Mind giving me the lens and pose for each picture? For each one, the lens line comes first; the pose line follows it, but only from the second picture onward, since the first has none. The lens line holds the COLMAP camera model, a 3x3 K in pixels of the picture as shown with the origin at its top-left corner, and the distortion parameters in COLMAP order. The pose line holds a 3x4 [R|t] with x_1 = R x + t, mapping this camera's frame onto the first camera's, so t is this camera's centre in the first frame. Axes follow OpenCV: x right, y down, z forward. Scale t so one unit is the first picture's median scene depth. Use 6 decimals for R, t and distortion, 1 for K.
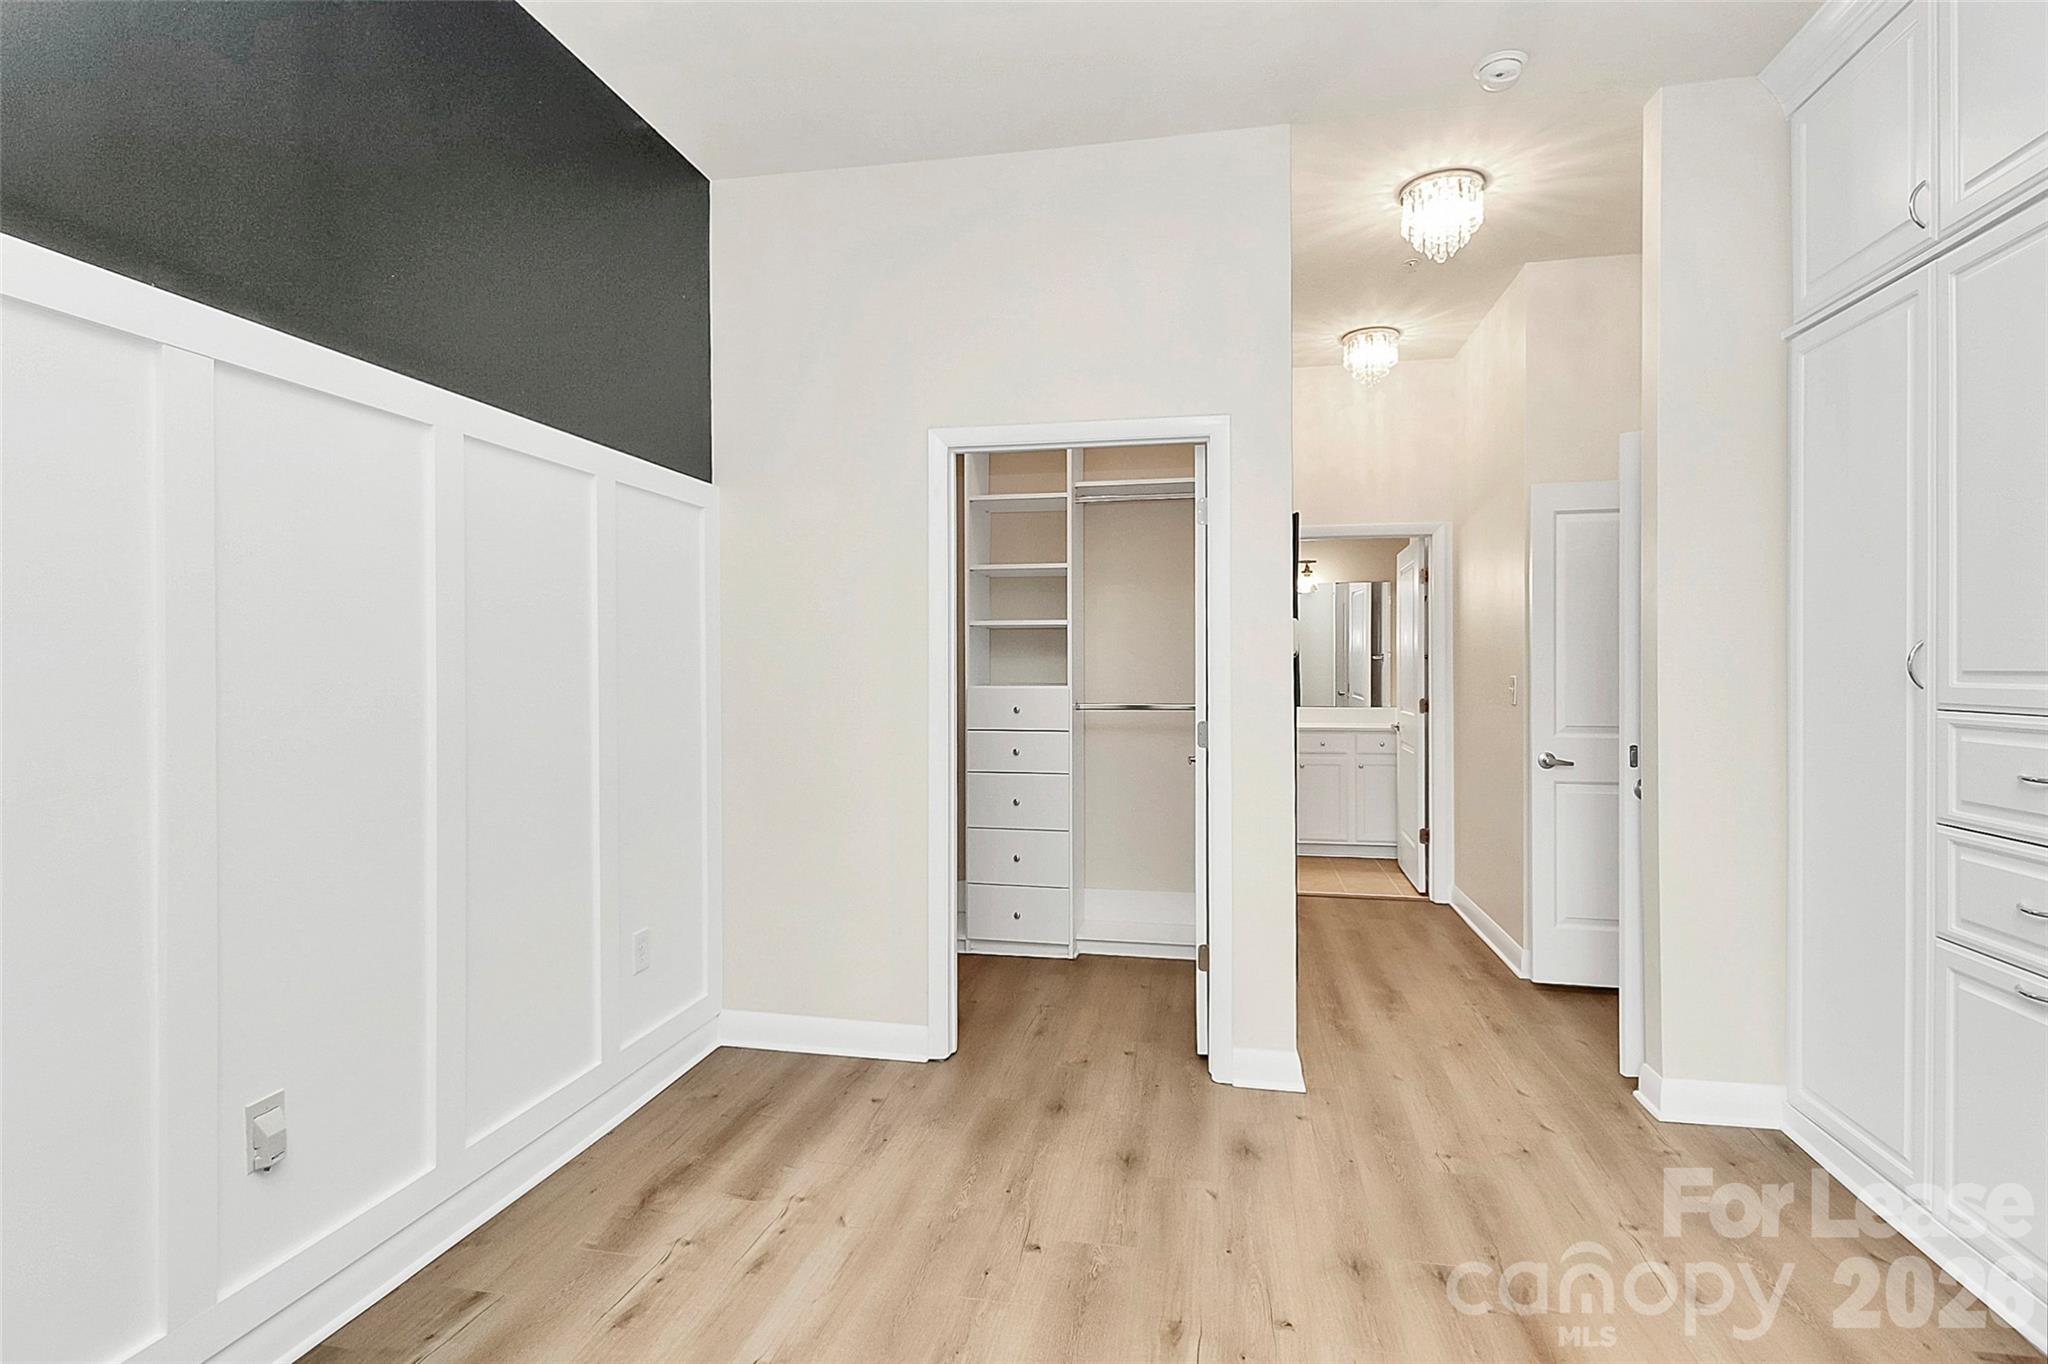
lens RADIAL K [[998.0, 0, 1026.0], [0, 998.0, 677.1], [0, 0, 1]] dist [0.004339, -0.011430]
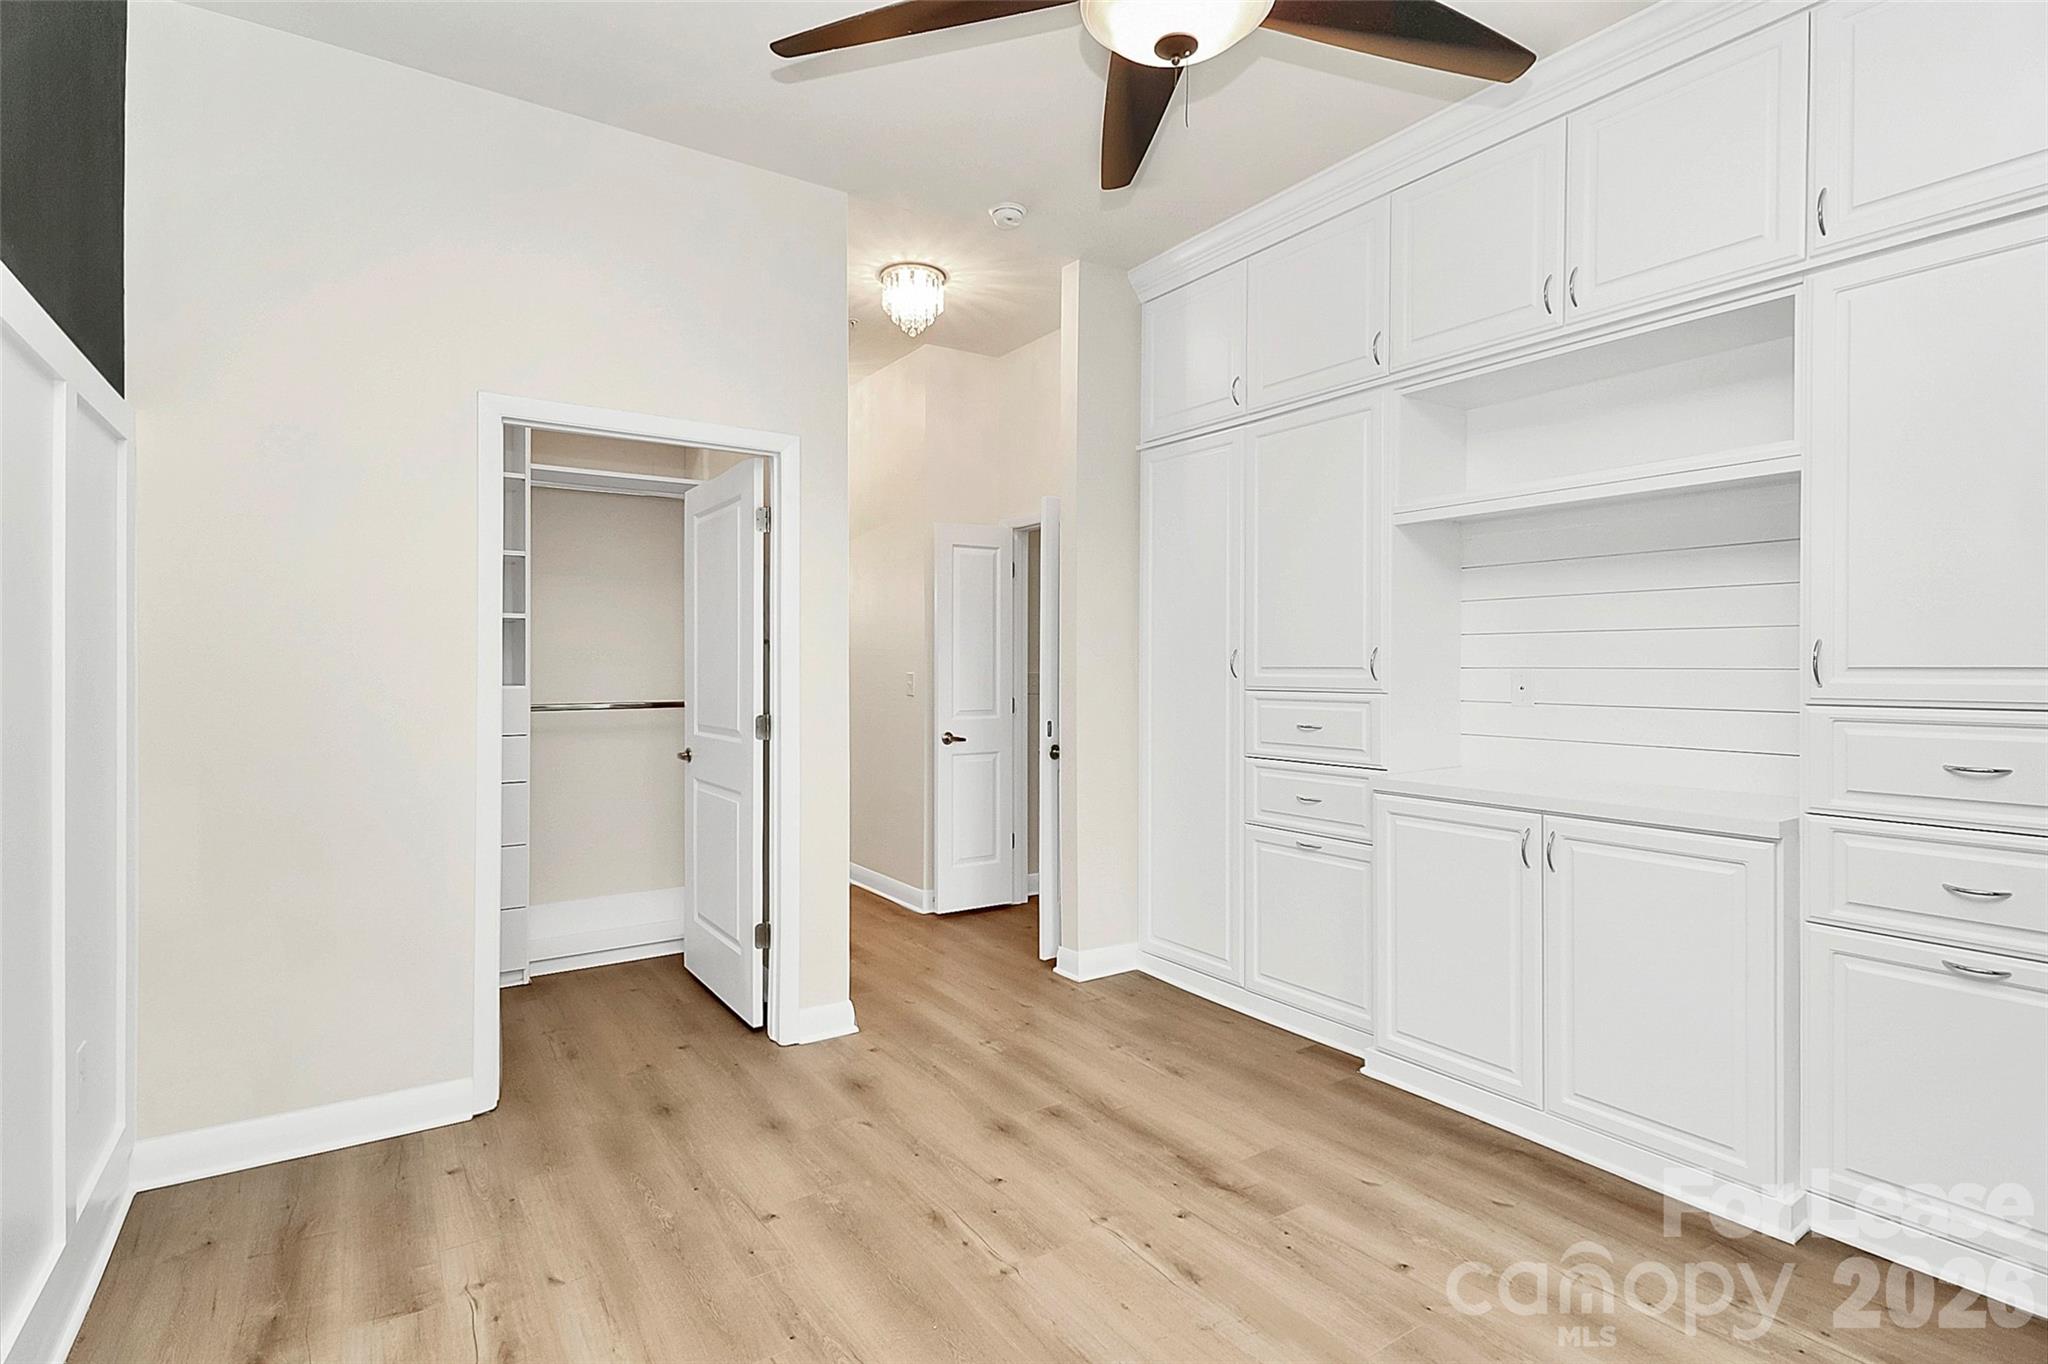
lens RADIAL K [[991.9, 0, 1014.4], [0, 991.9, 672.8], [0, 0, 1]] dist [0.001439, -0.011166]
pose [[0.702175, -0.005608, 0.711983, -0.408919], [0.007318, 0.999973, 0.000659, -0.000336], [-0.711967, 0.004747, 0.702197, 0.060411]]
